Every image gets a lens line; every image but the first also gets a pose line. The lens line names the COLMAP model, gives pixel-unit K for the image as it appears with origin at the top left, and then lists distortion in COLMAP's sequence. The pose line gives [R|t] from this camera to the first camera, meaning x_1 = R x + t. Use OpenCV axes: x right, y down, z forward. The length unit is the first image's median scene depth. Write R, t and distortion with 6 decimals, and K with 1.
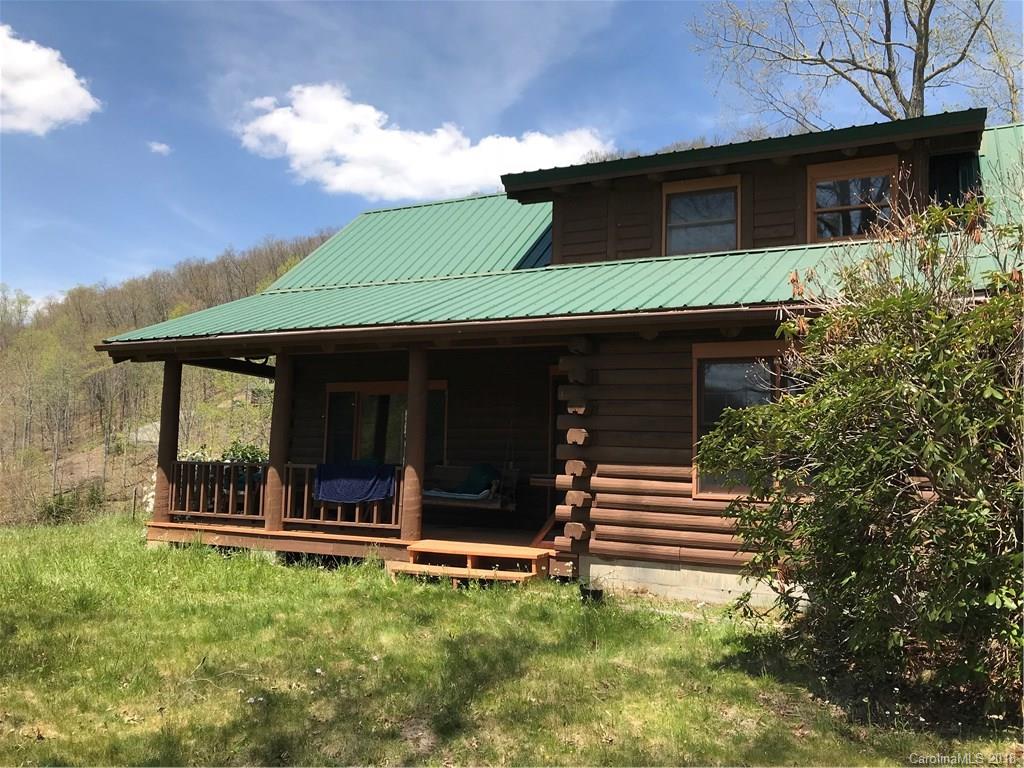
lens RADIAL K [[835.5, 0, 512.1], [0, 835.5, 383.8], [0, 0, 1]] dist [-0.009065, -0.002764]
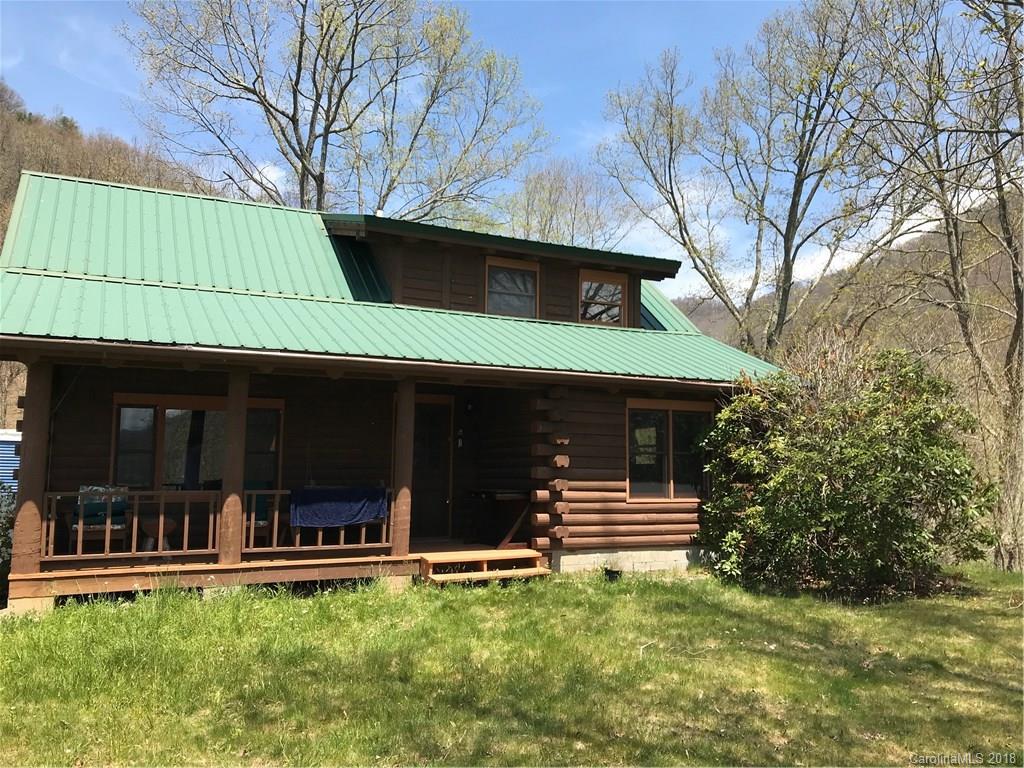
lens RADIAL K [[835.5, 0, 512.1], [0, 835.5, 383.8], [0, 0, 1]] dist [-0.009065, -0.002764]
pose [[0.604743, 0.057135, 0.794369, -0.903971], [-0.063755, 0.997695, -0.023224, -0.021244], [-0.793865, -0.036600, 0.606992, 0.223649]]
